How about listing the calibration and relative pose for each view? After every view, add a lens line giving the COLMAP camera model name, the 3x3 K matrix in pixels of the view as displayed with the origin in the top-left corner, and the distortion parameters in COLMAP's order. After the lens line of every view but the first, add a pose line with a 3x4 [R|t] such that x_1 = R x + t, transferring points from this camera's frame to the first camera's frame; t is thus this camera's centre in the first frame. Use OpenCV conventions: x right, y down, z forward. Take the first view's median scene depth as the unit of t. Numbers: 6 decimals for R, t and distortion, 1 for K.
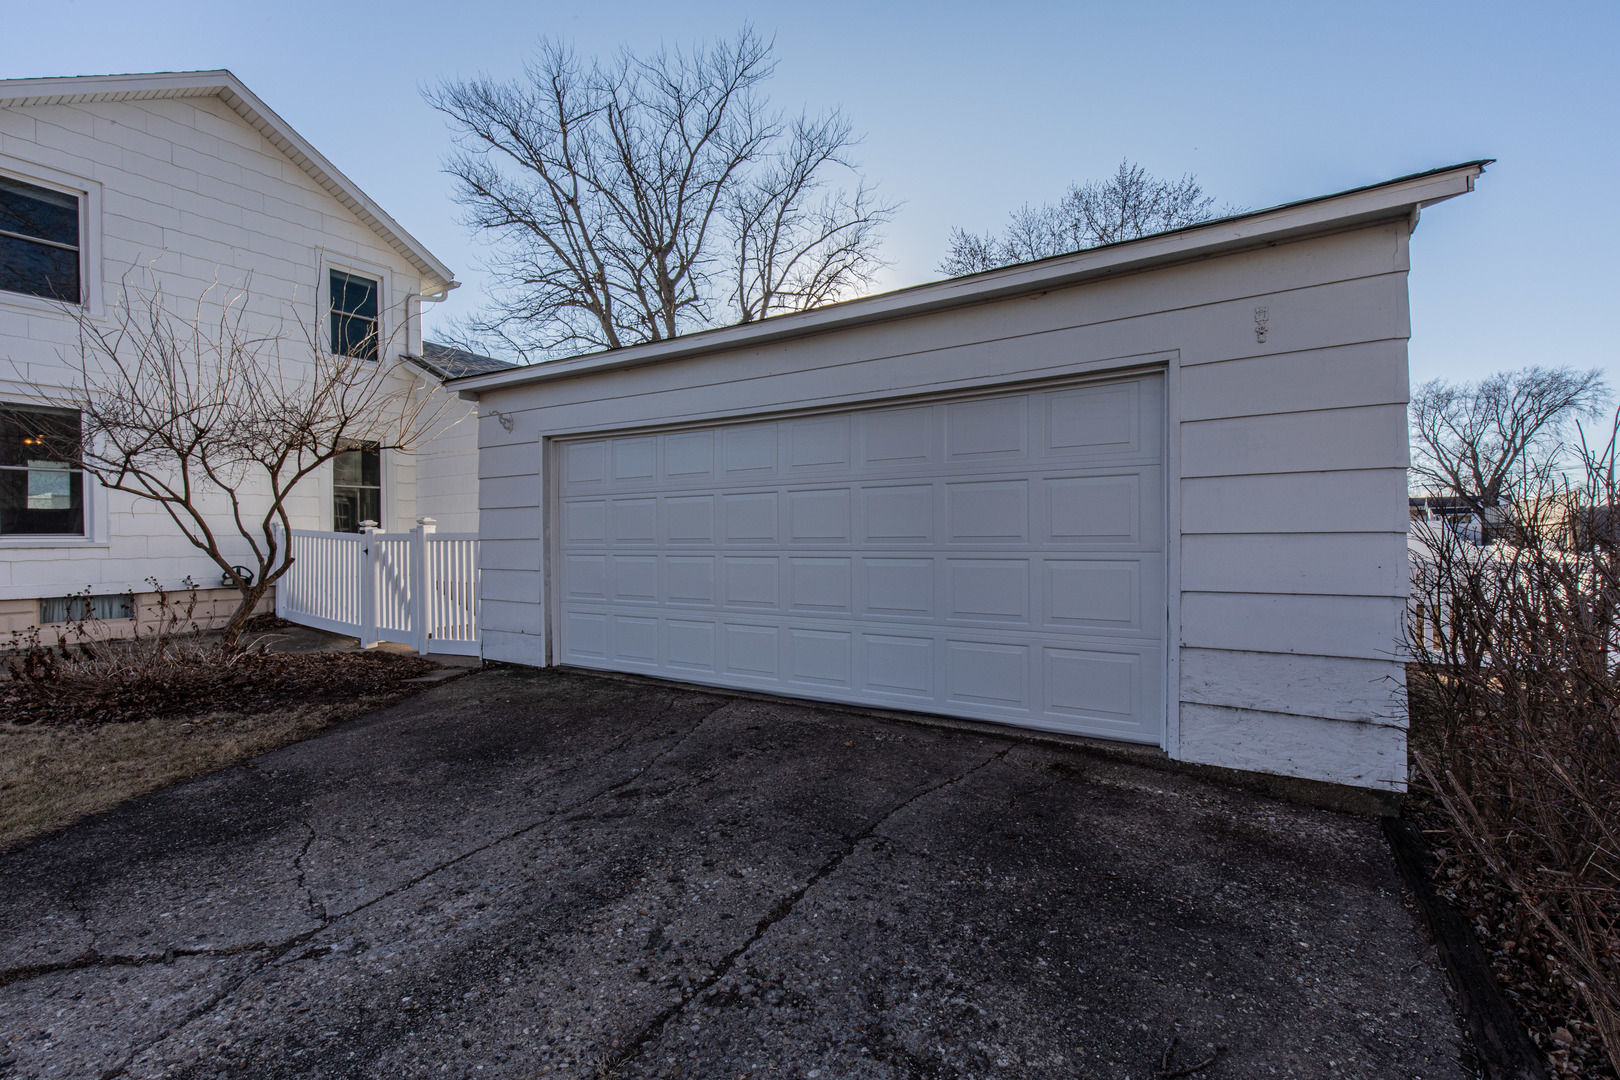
lens RADIAL K [[732.1, 0, 810.0], [0, 732.1, 540.0], [0, 0, 1]] dist [0.024205, 0.000031]
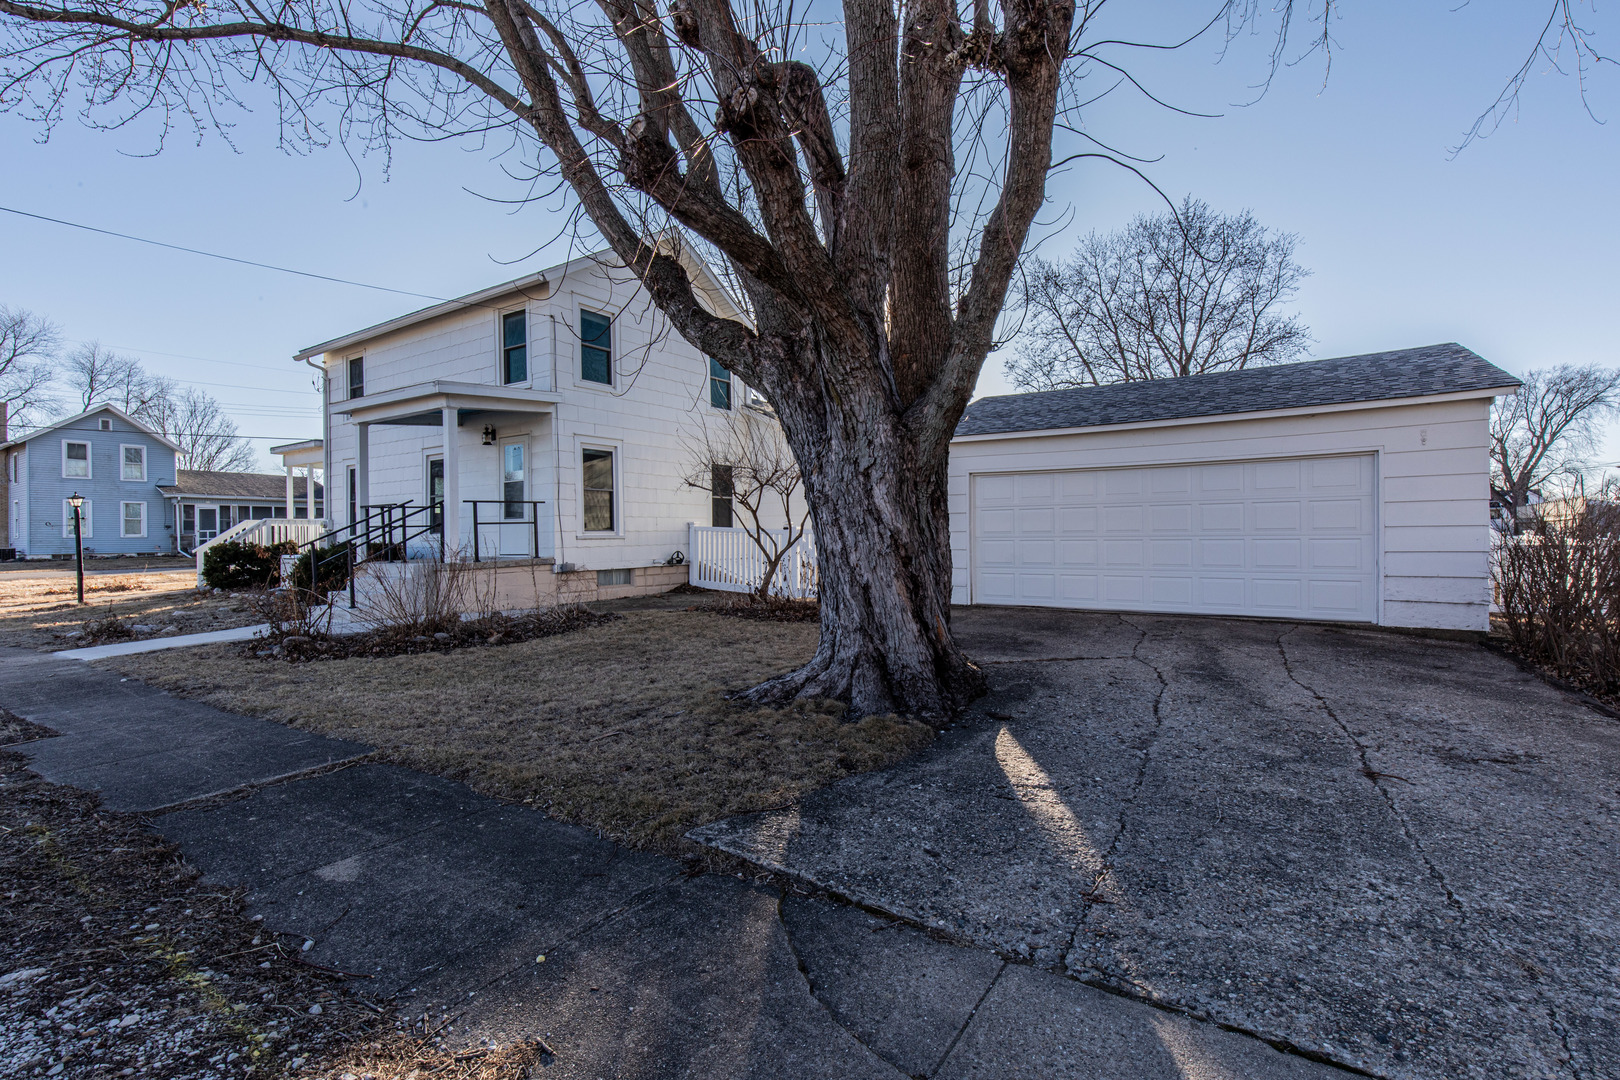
lens RADIAL K [[754.0, 0, 810.0], [0, 754.0, 540.0], [0, 0, 1]] dist [0.037708, 0.000230]
pose [[0.999994, -0.003510, -0.000061, -0.070939], [0.003510, 0.999984, 0.004540, 0.000906], [0.000045, -0.004540, 0.999990, -0.076923]]
